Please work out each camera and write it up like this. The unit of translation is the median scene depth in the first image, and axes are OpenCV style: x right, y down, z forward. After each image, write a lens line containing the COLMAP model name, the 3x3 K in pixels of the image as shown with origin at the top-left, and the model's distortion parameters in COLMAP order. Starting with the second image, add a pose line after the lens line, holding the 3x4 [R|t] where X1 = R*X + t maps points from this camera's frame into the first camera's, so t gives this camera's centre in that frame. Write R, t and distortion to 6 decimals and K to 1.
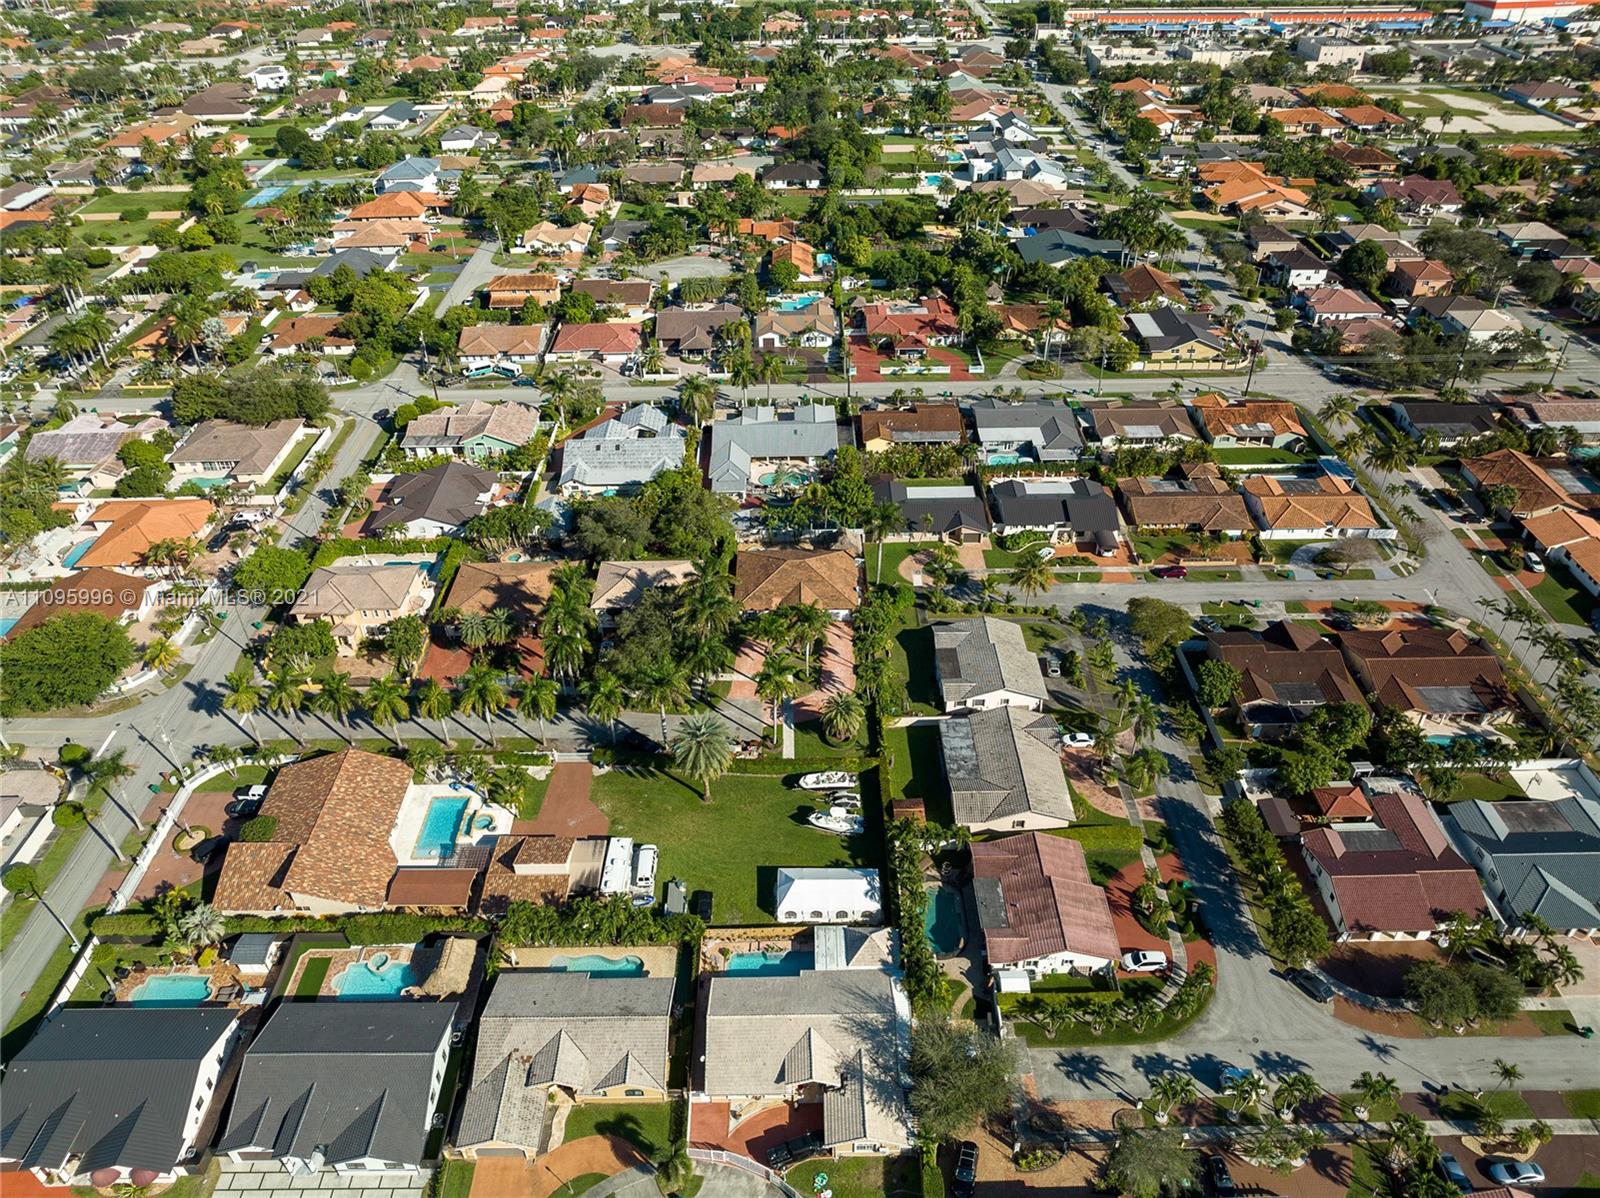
lens RADIAL K [[1116.6, 0, 802.6], [0, 1116.6, 530.5], [0, 0, 1]] dist [-0.027297, -0.004481]
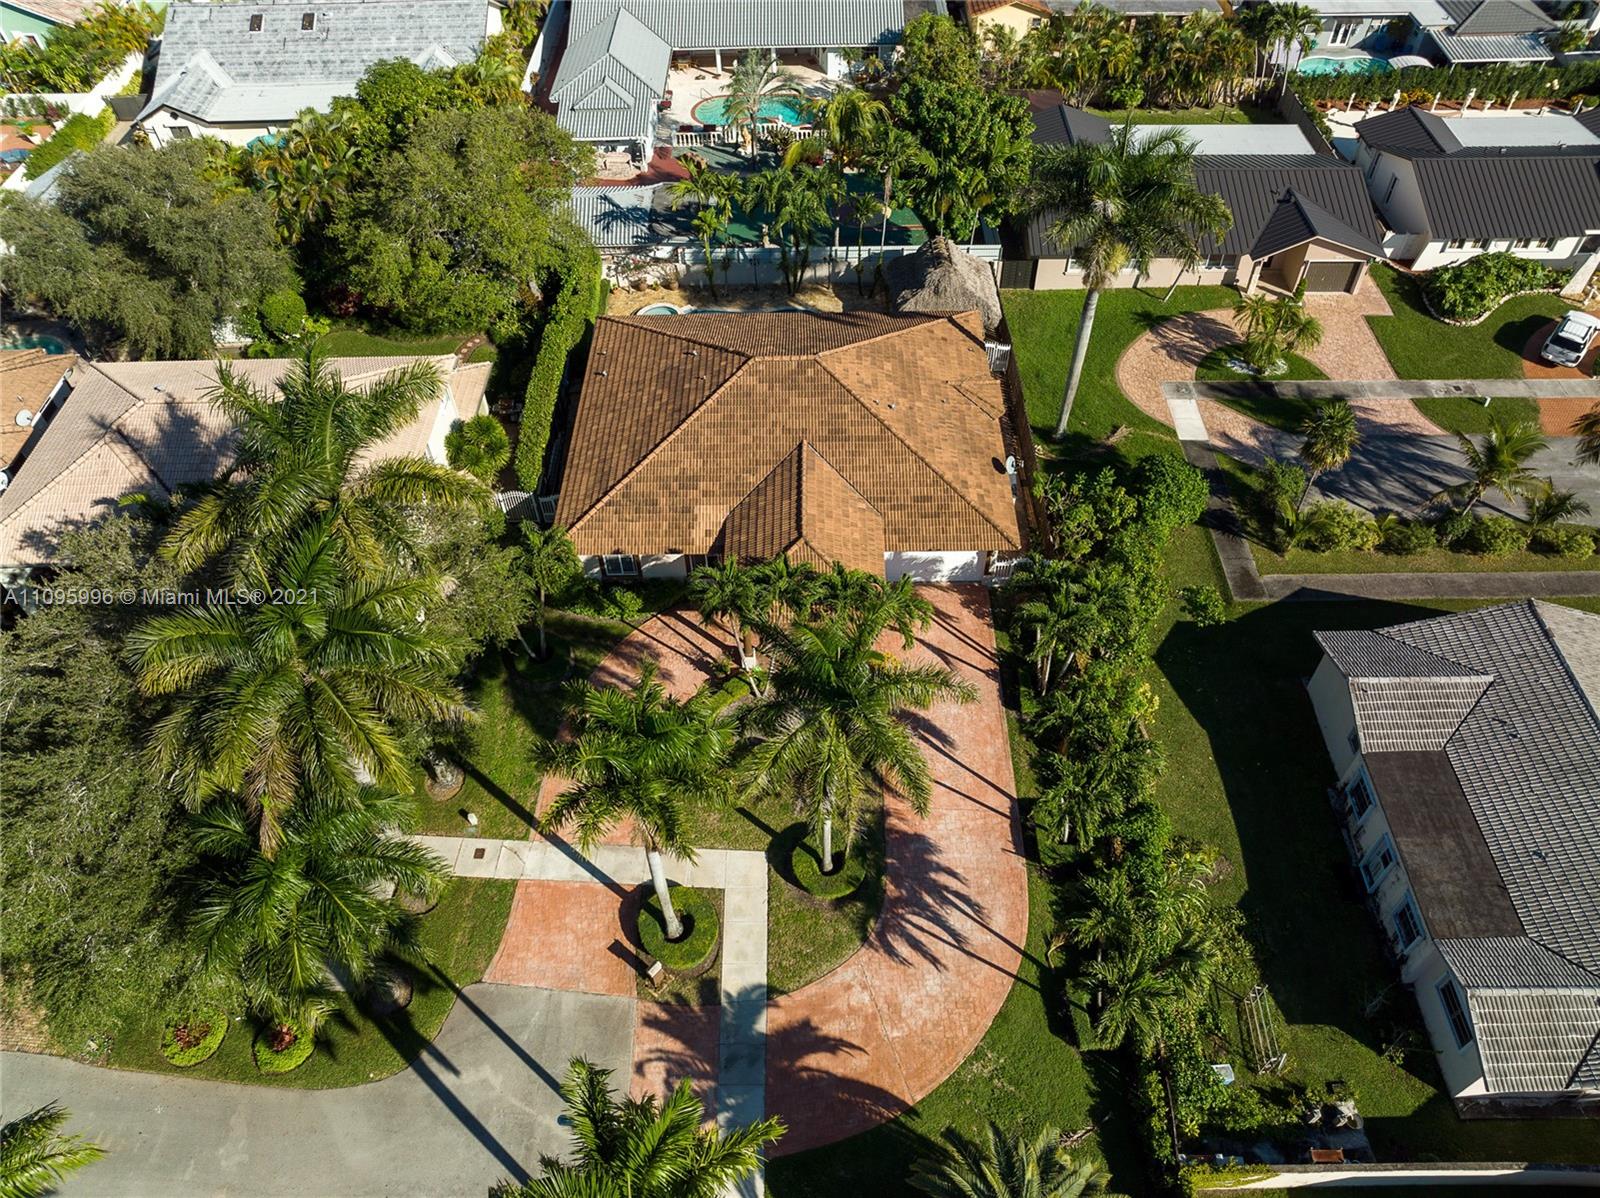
lens RADIAL K [[1116.6, 0, 802.6], [0, 1116.6, 530.5], [0, 0, 1]] dist [-0.027297, -0.004481]
pose [[0.999983, 0.004413, -0.003898, -0.000424], [-0.003364, 0.971548, 0.236817, 0.002402], [0.004832, -0.236800, 0.971546, 0.672496]]
